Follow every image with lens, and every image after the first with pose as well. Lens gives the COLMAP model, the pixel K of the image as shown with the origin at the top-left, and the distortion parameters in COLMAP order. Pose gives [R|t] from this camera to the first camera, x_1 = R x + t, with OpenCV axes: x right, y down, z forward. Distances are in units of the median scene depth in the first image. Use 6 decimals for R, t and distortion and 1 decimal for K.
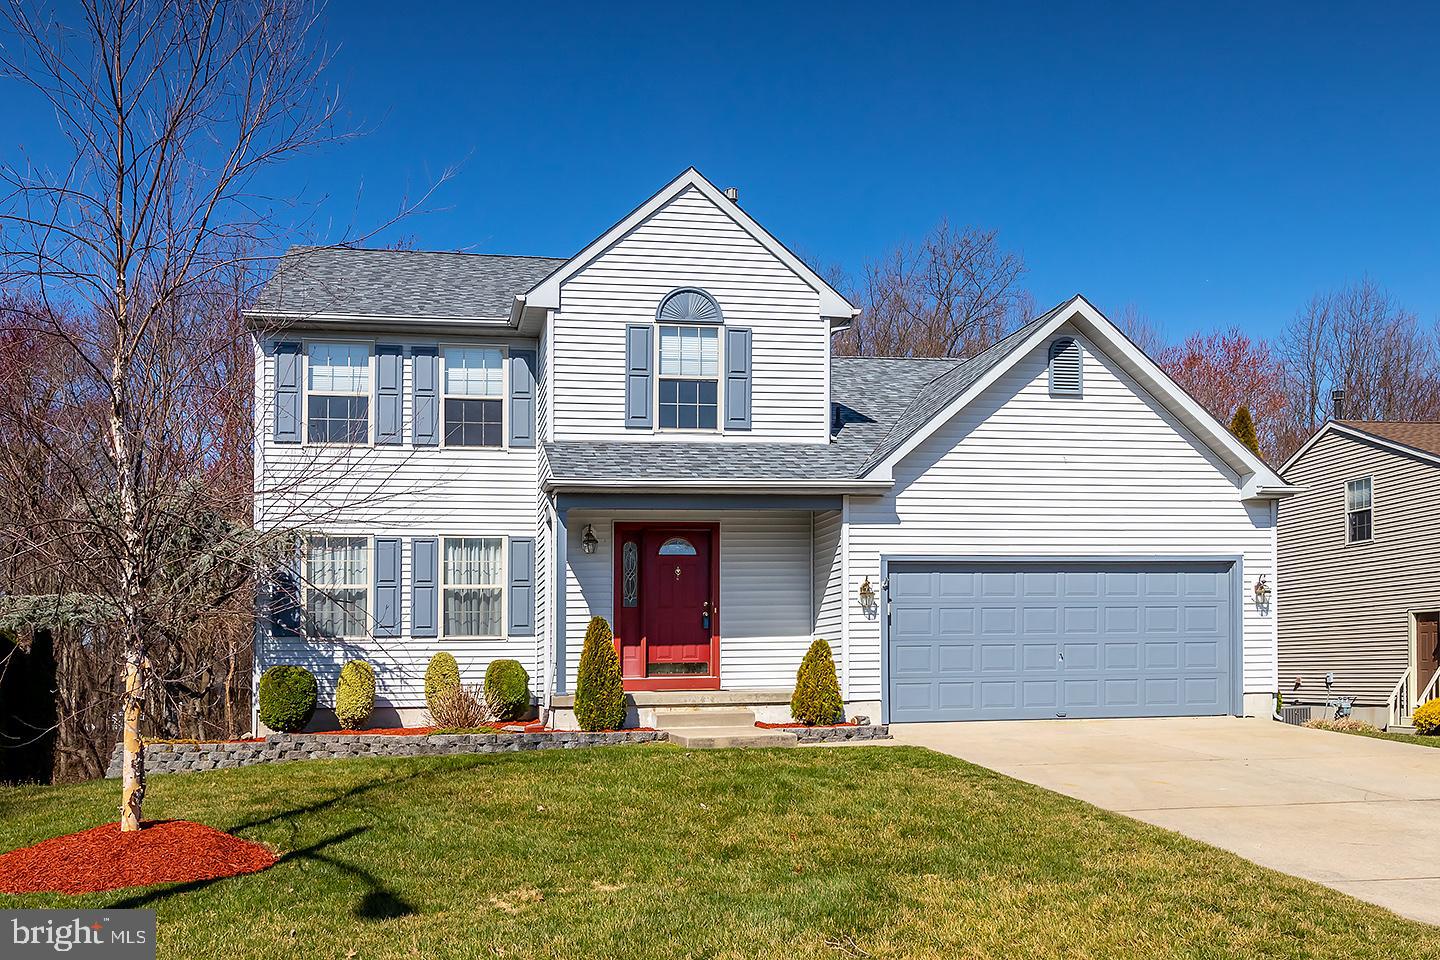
lens RADIAL K [[1044.0, 0, 723.4], [0, 1044.0, 534.4], [0, 0, 1]] dist [0.002936, -0.000145]
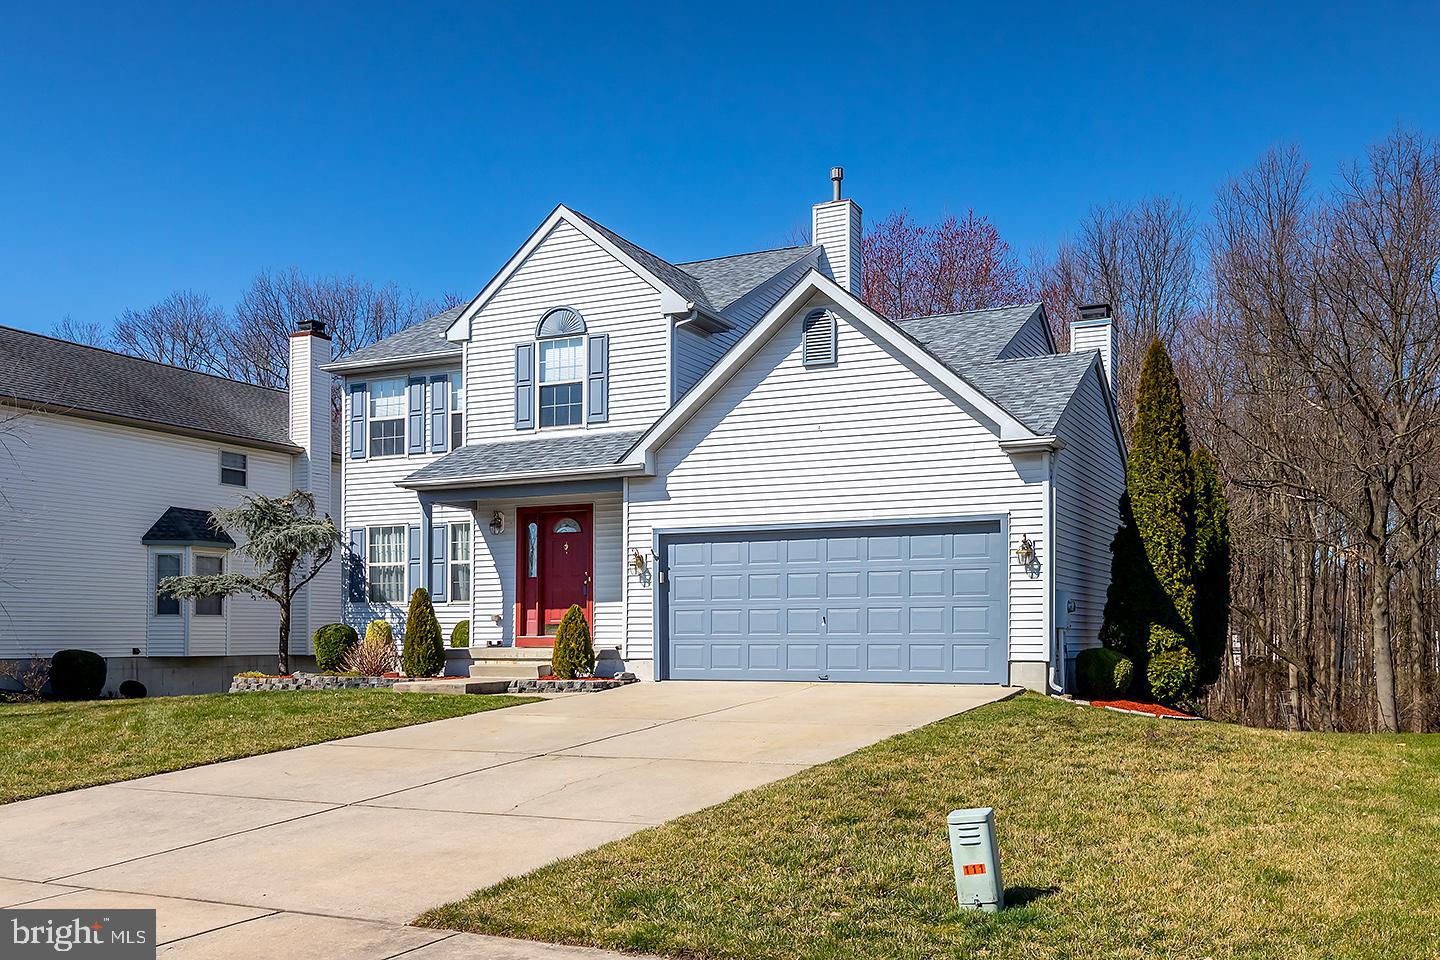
lens RADIAL K [[1044.0, 0, 720.0], [0, 1044.0, 480.0], [0, 0, 1]] dist [0.000789, -0.000111]
pose [[0.870170, -0.060511, -0.489023, 0.695361], [0.056869, 0.998132, -0.022313, -0.003661], [0.489459, -0.008394, 0.871986, 0.057098]]
